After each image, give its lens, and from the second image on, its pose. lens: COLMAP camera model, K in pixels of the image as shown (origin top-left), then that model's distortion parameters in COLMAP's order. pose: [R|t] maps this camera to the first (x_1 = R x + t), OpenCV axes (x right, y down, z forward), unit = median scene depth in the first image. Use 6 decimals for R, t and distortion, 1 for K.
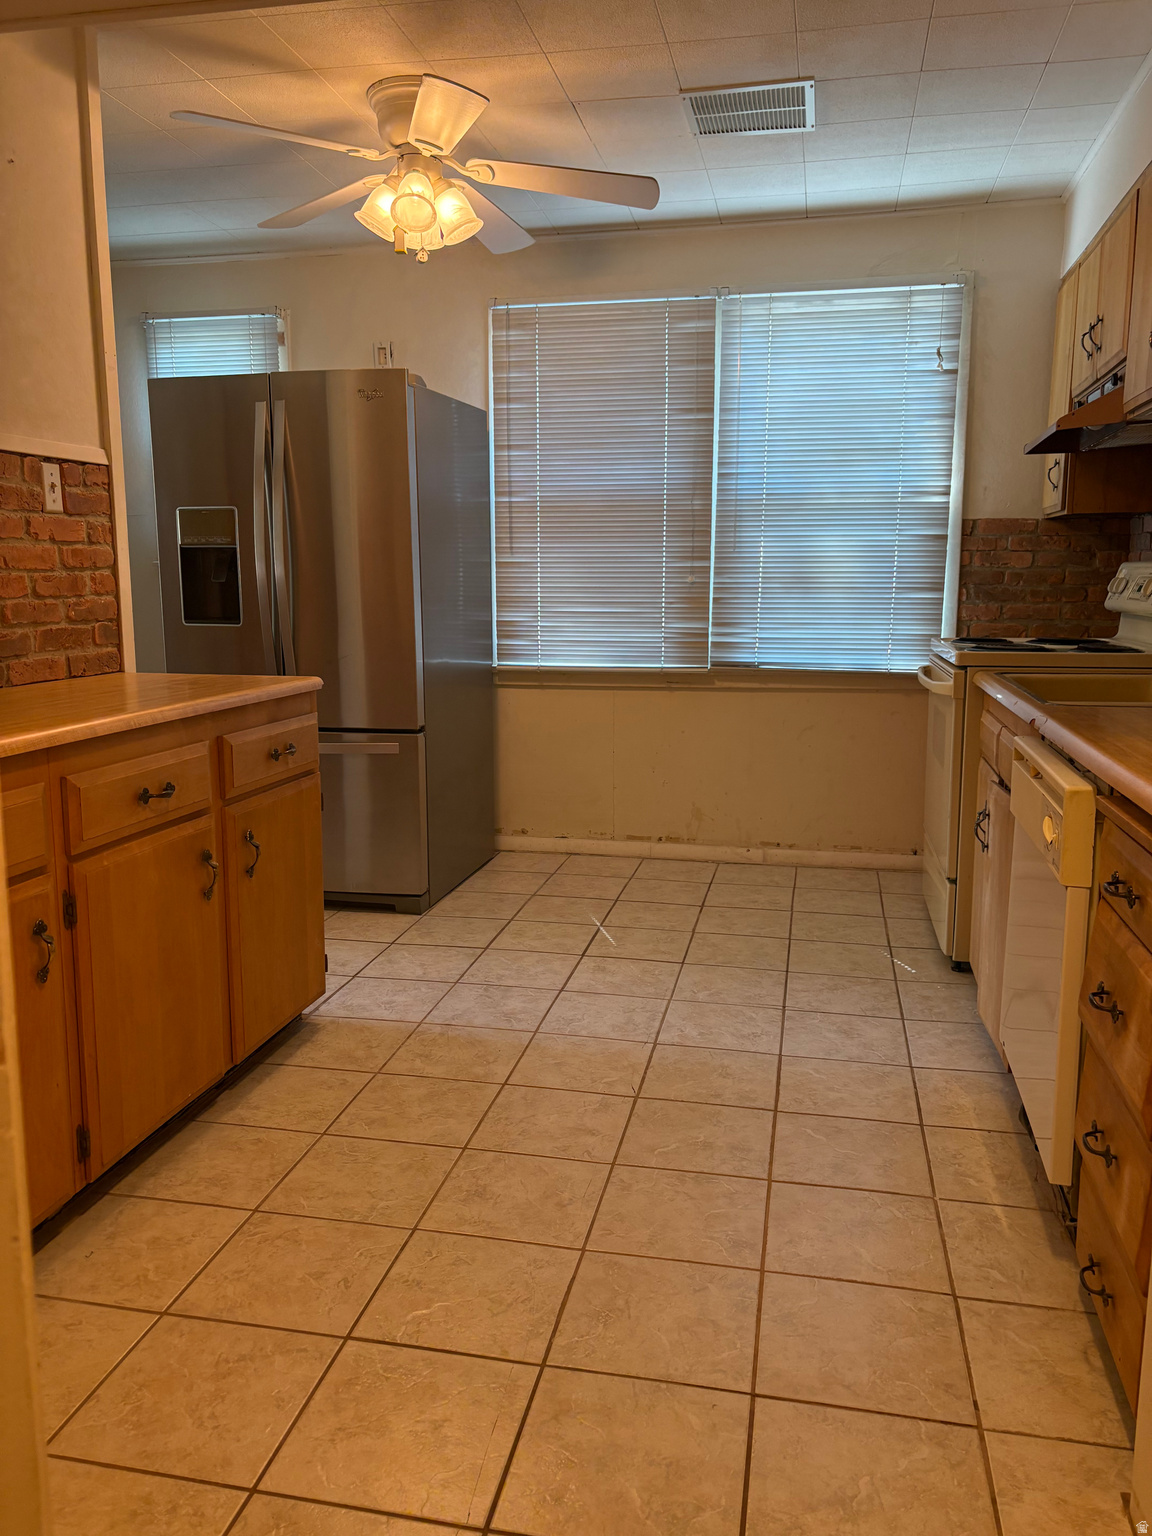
lens RADIAL K [[1174.9, 0, 577.5], [0, 1174.9, 766.5], [0, 0, 1]] dist [0.052203, -0.052653]
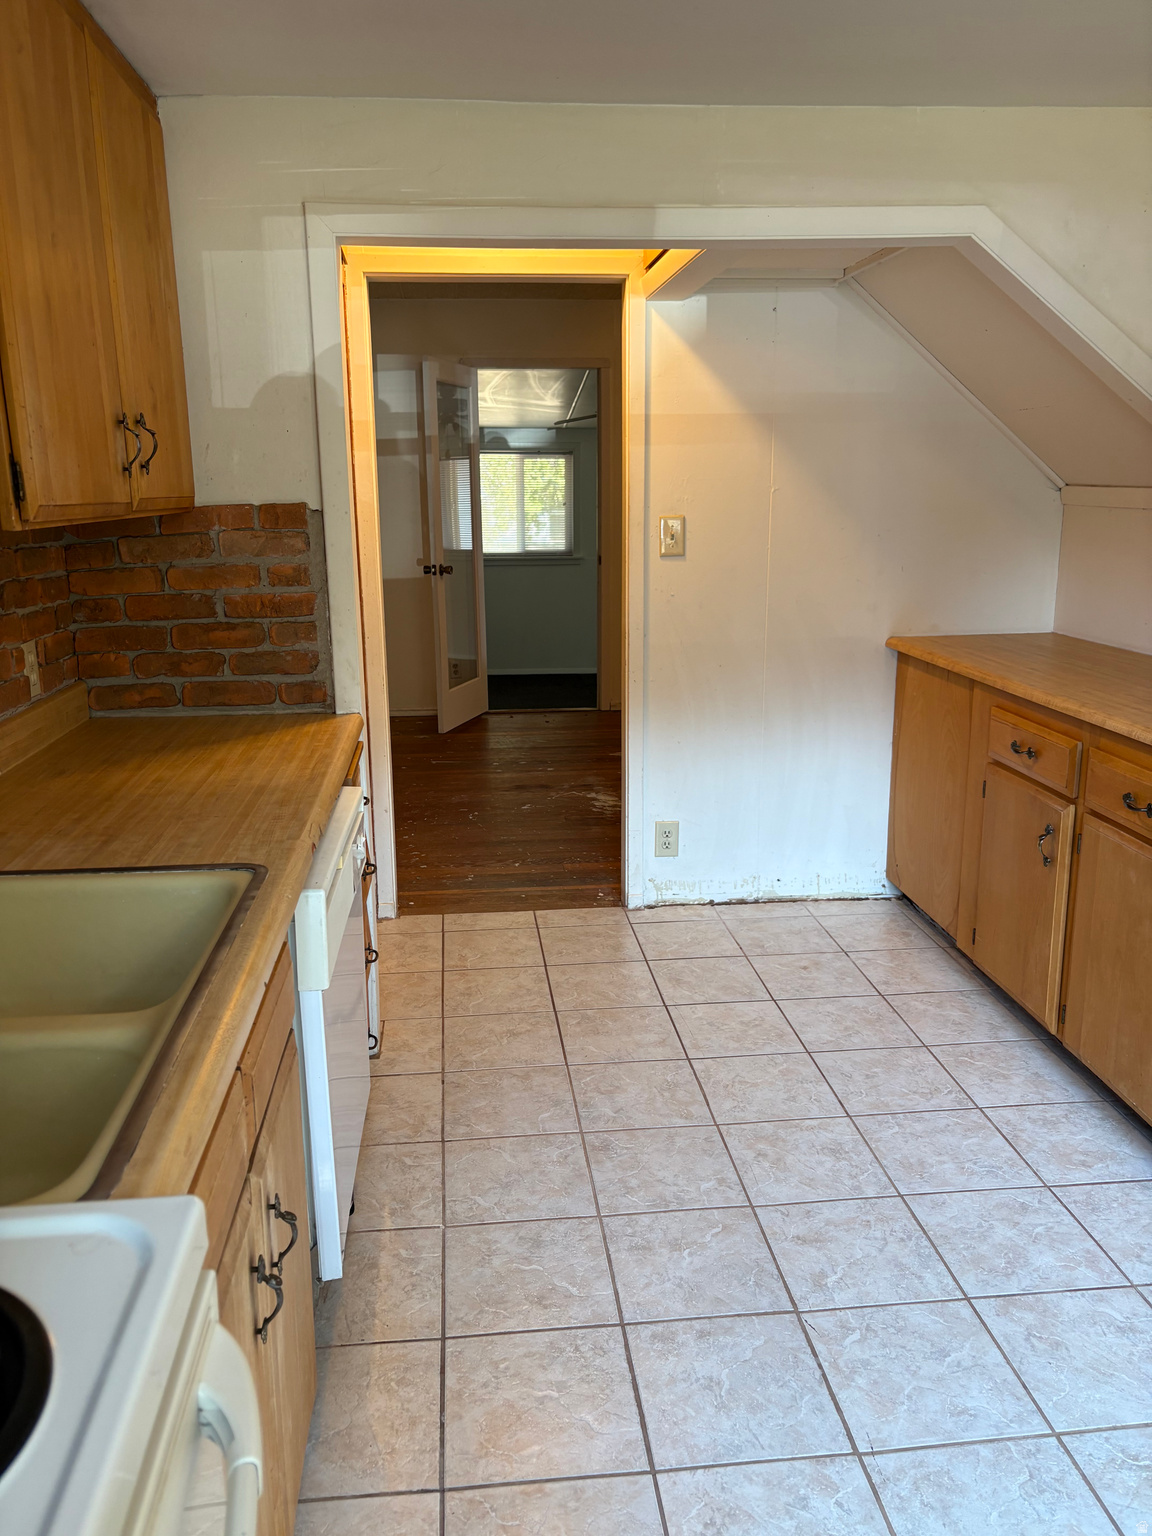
lens RADIAL K [[1174.9, 0, 574.3], [0, 1174.9, 766.7], [0, 0, 1]] dist [0.052203, -0.052653]
pose [[-0.952489, 0.078173, -0.294369, 0.465125], [-0.040687, 0.925180, 0.377342, -0.404893], [0.301842, 0.371391, -0.878043, 1.790568]]
